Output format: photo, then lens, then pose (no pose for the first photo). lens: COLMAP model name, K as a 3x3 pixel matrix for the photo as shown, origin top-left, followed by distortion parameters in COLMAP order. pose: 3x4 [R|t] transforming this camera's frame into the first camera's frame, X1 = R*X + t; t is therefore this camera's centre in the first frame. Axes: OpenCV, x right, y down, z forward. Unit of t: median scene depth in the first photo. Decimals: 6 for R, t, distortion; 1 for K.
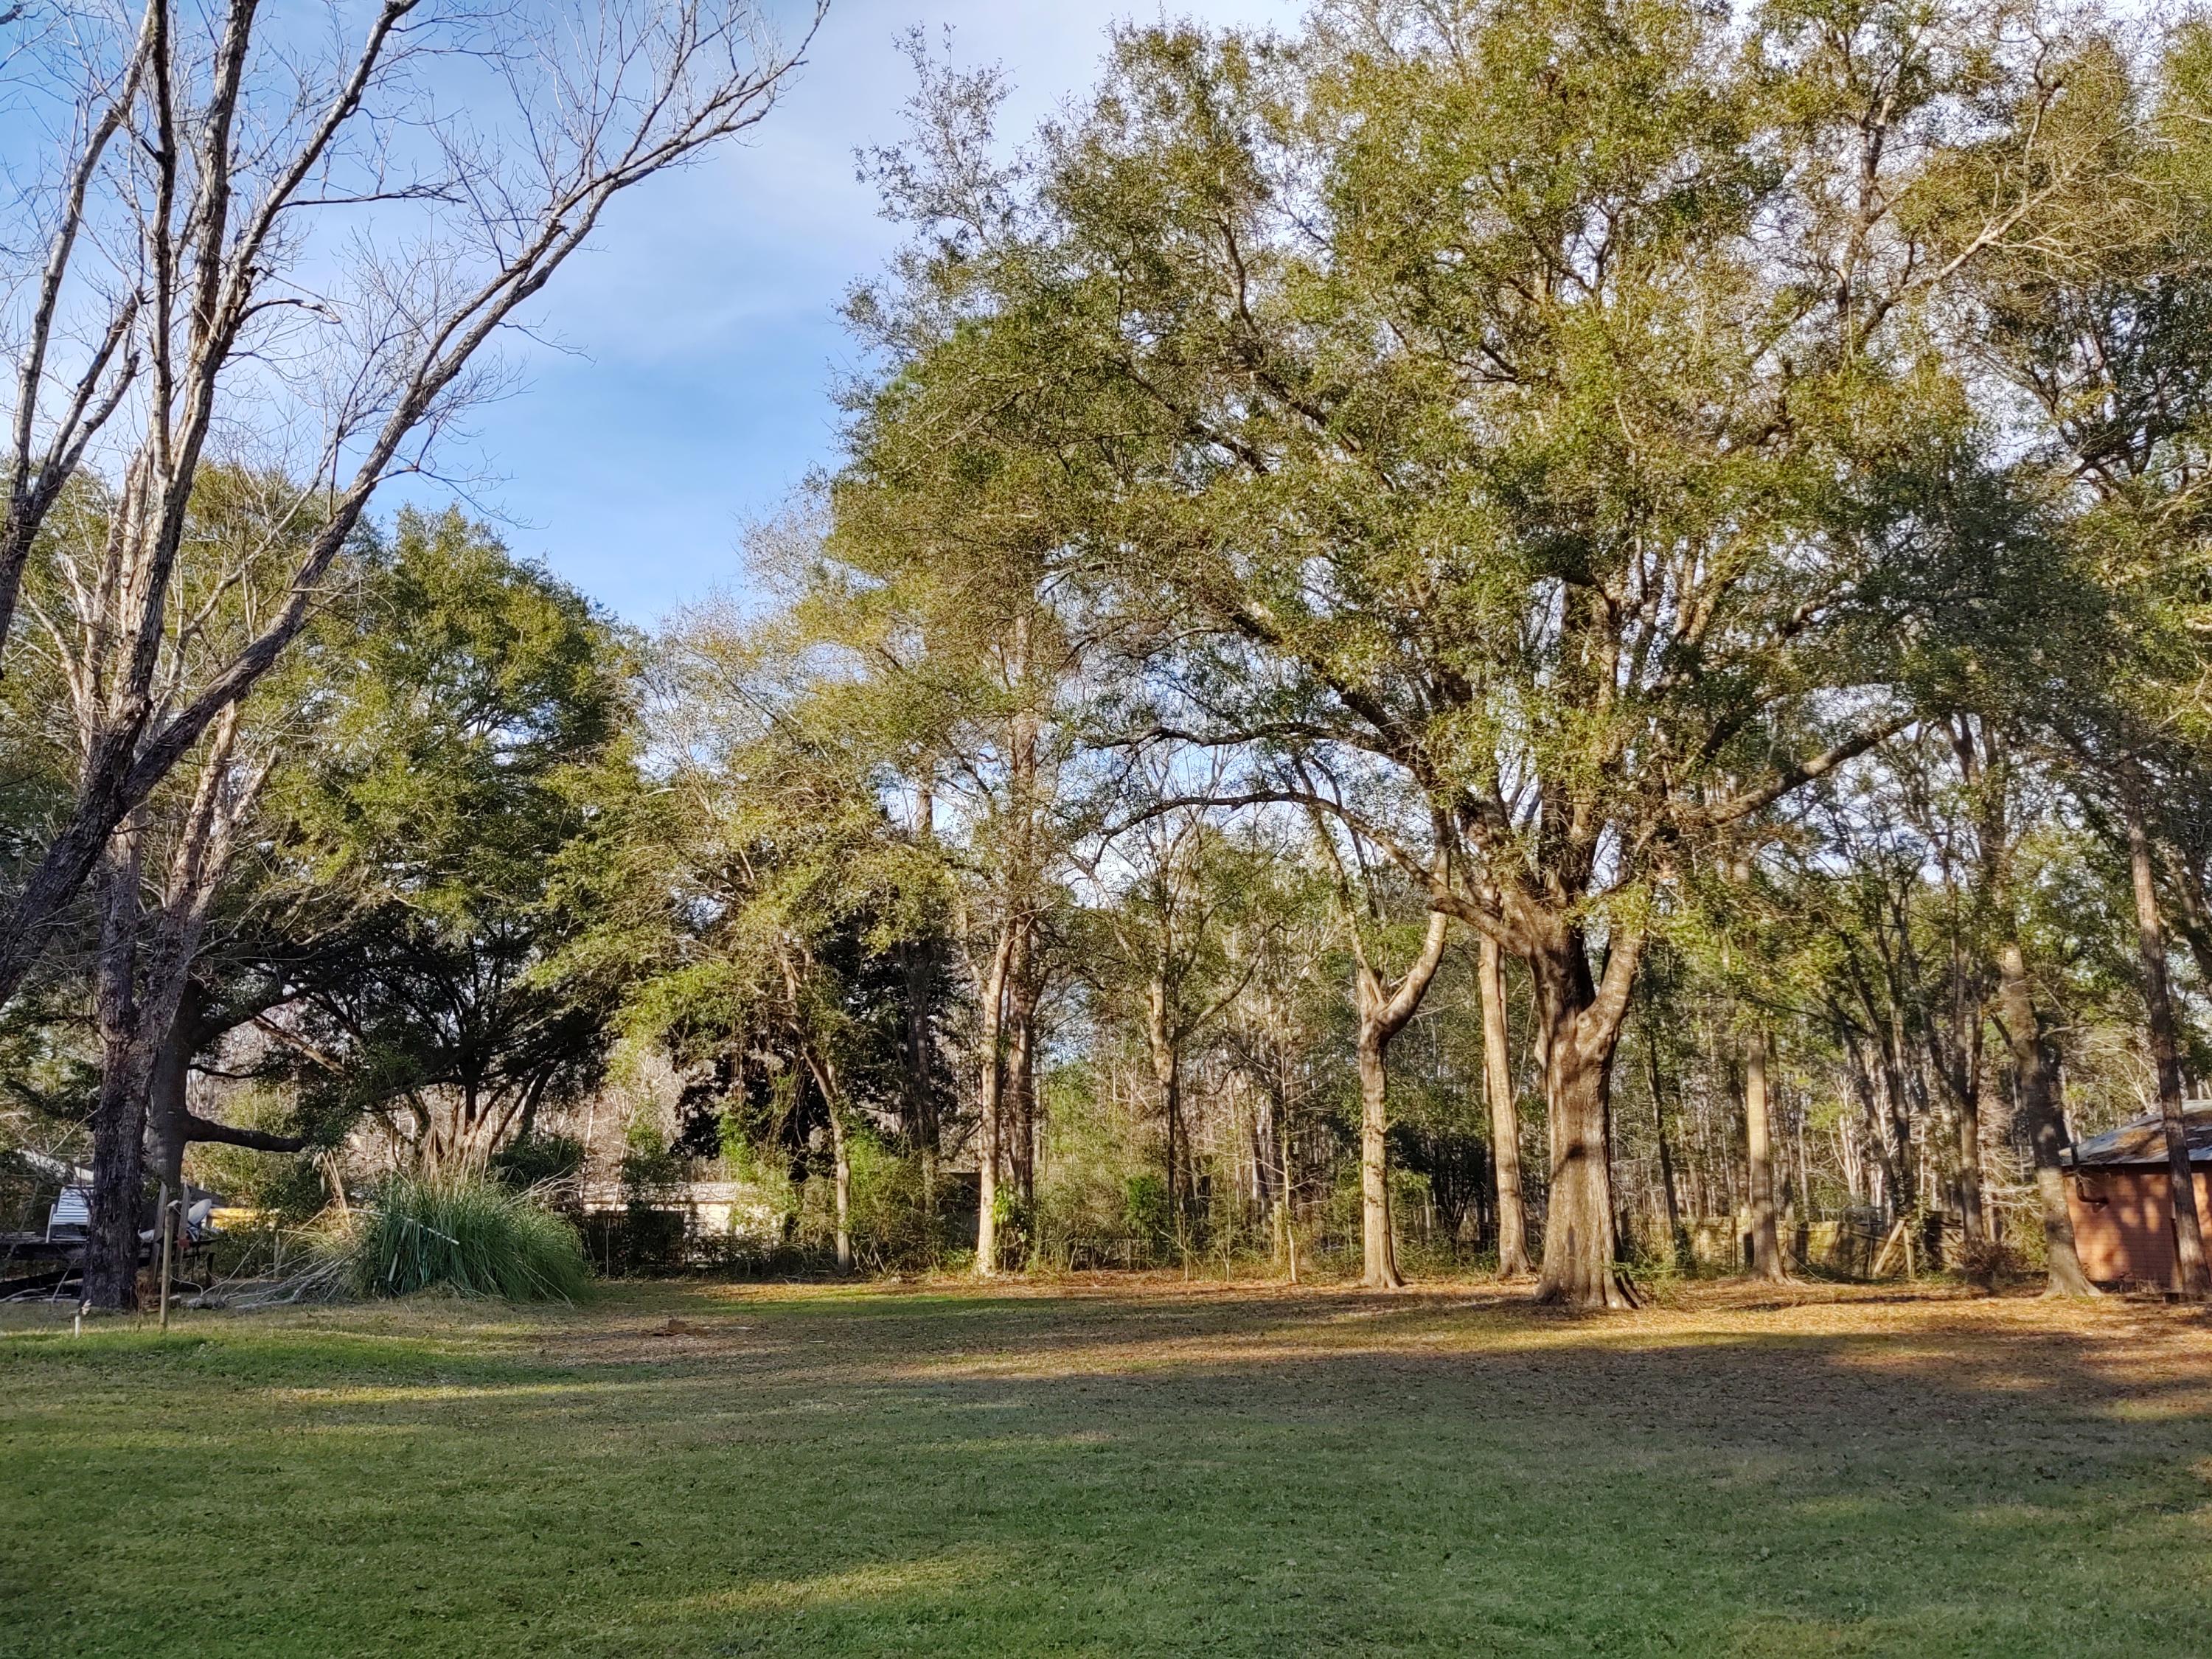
lens RADIAL K [[1581.7, 0, 1107.5], [0, 1581.7, 780.9], [0, 0, 1]] dist [0.058681, -0.097262]
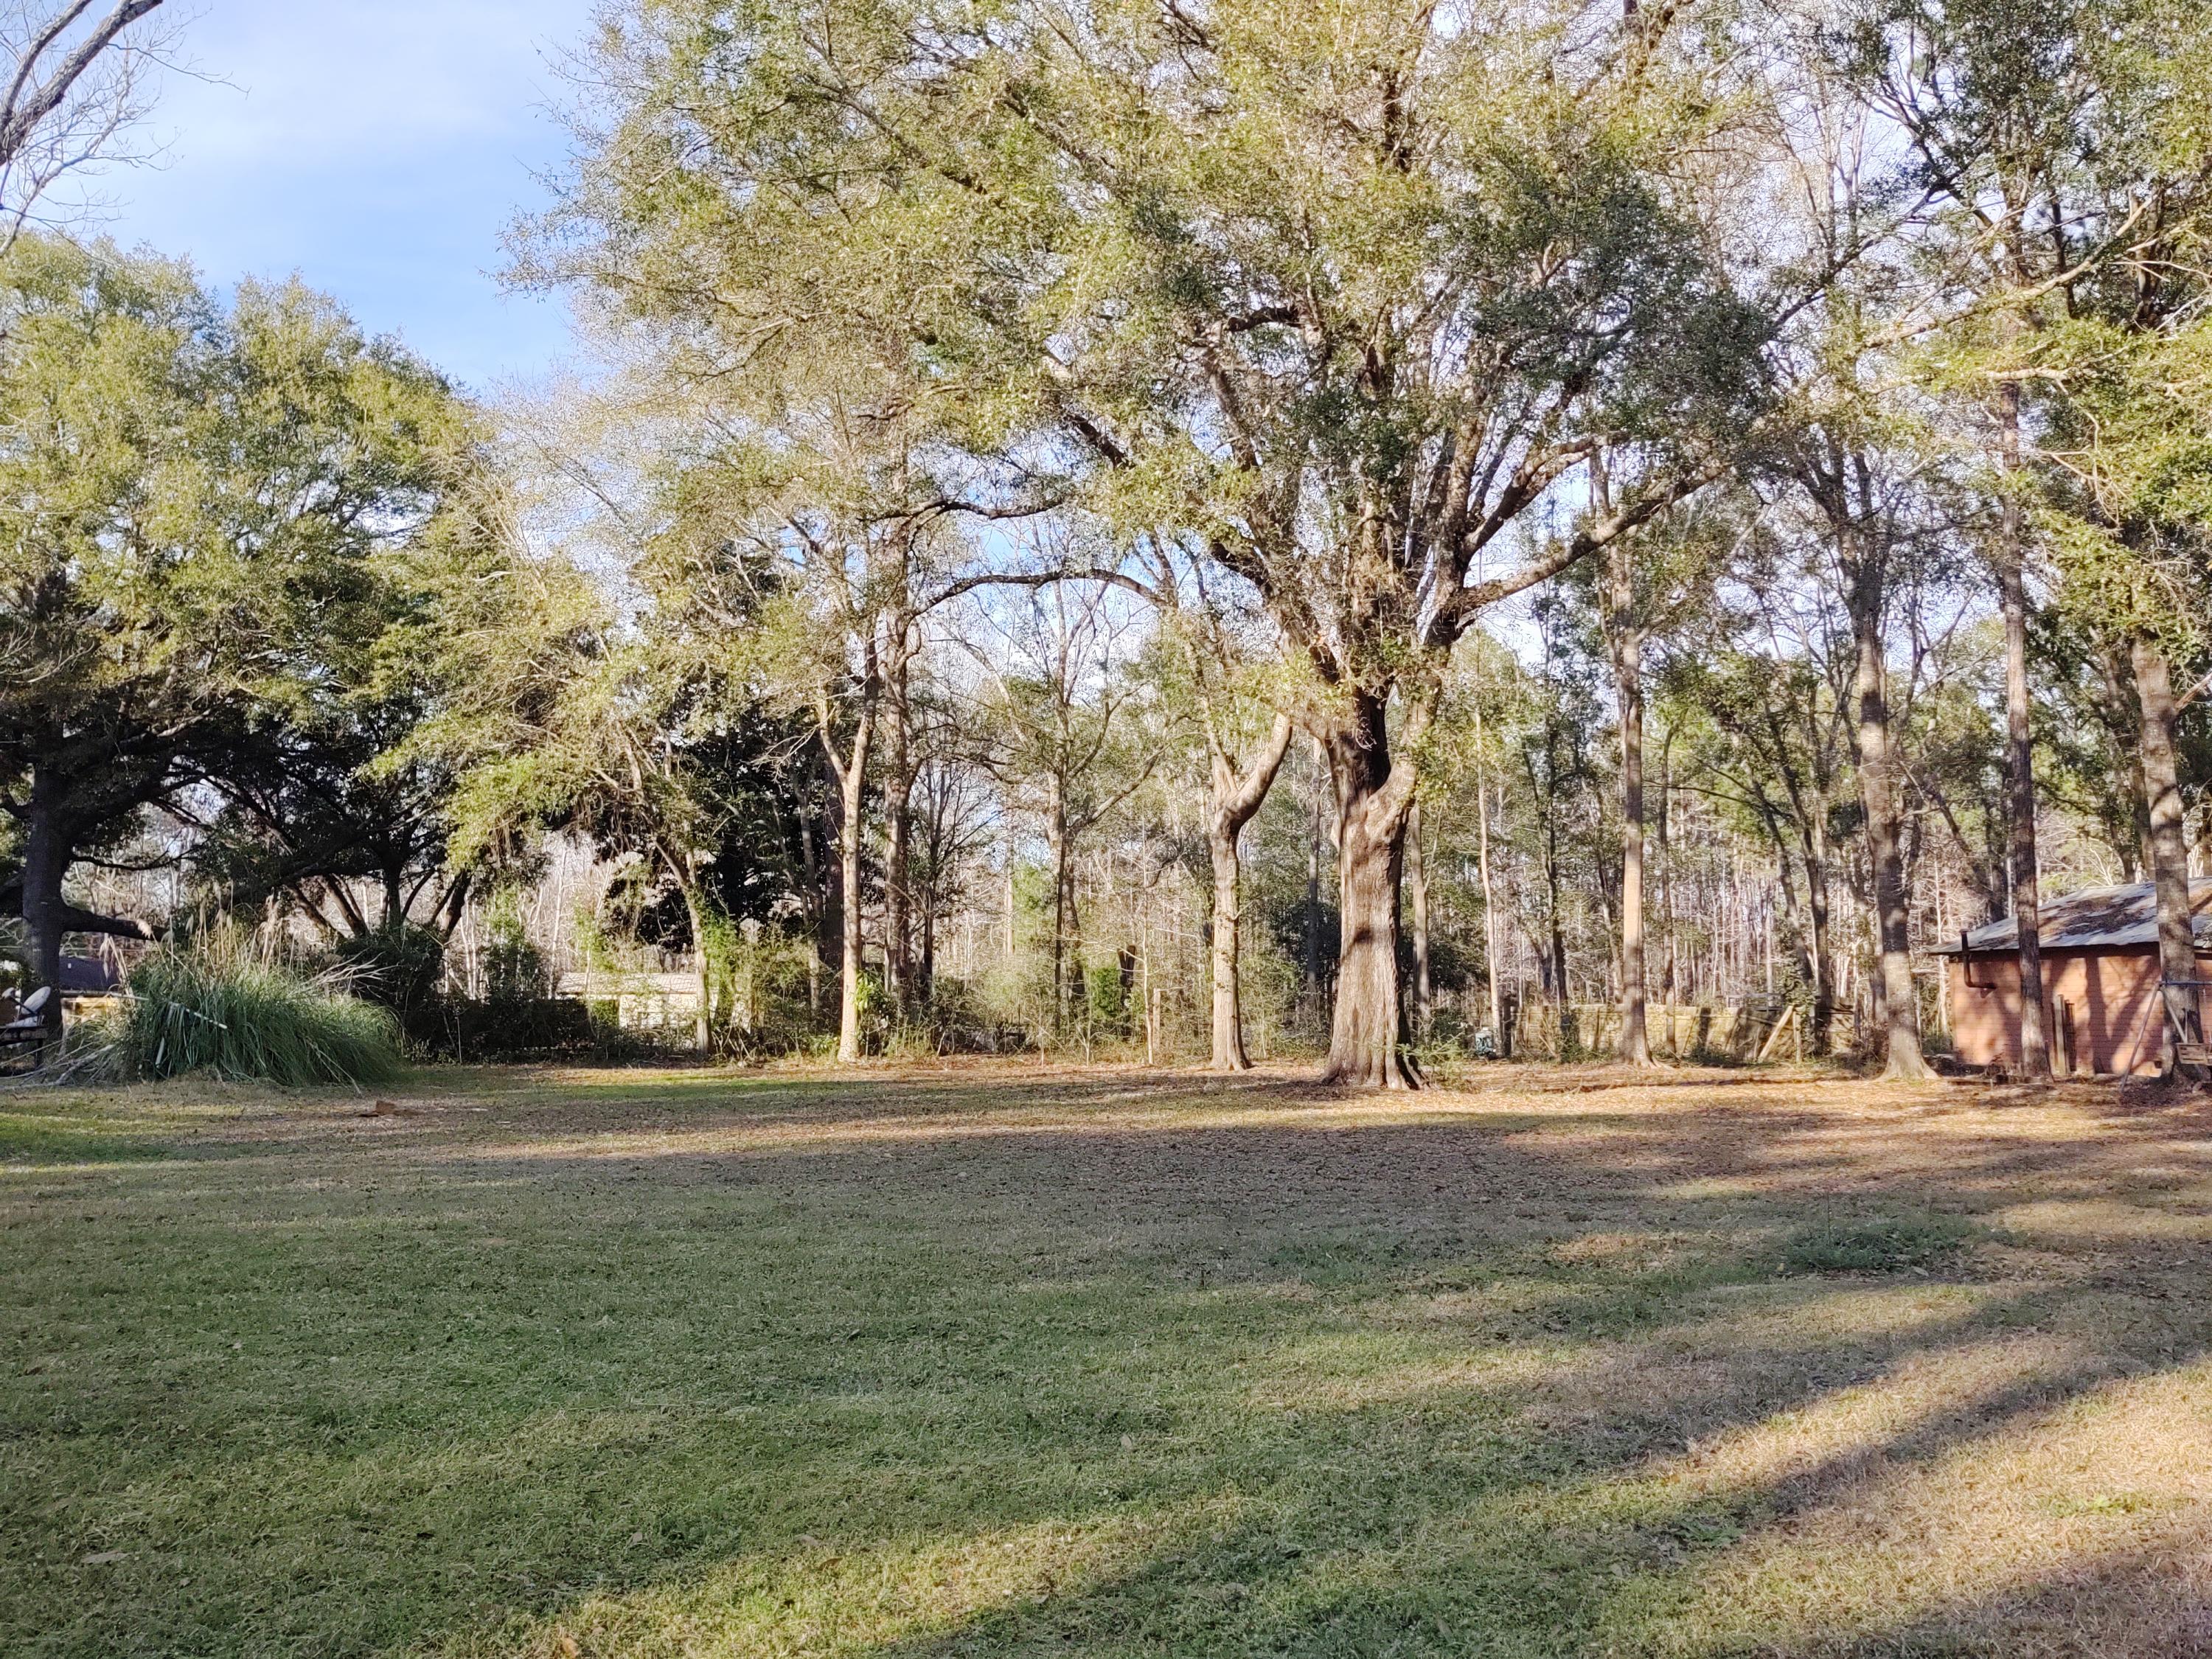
lens RADIAL K [[1581.7, 0, 1107.5], [0, 1581.7, 780.9], [0, 0, 1]] dist [0.058681, -0.097262]
pose [[0.999915, -0.002829, -0.012730, 0.108418], [0.004407, 0.992062, 0.125669, 0.011073], [0.012273, -0.125715, 0.991991, 0.029634]]
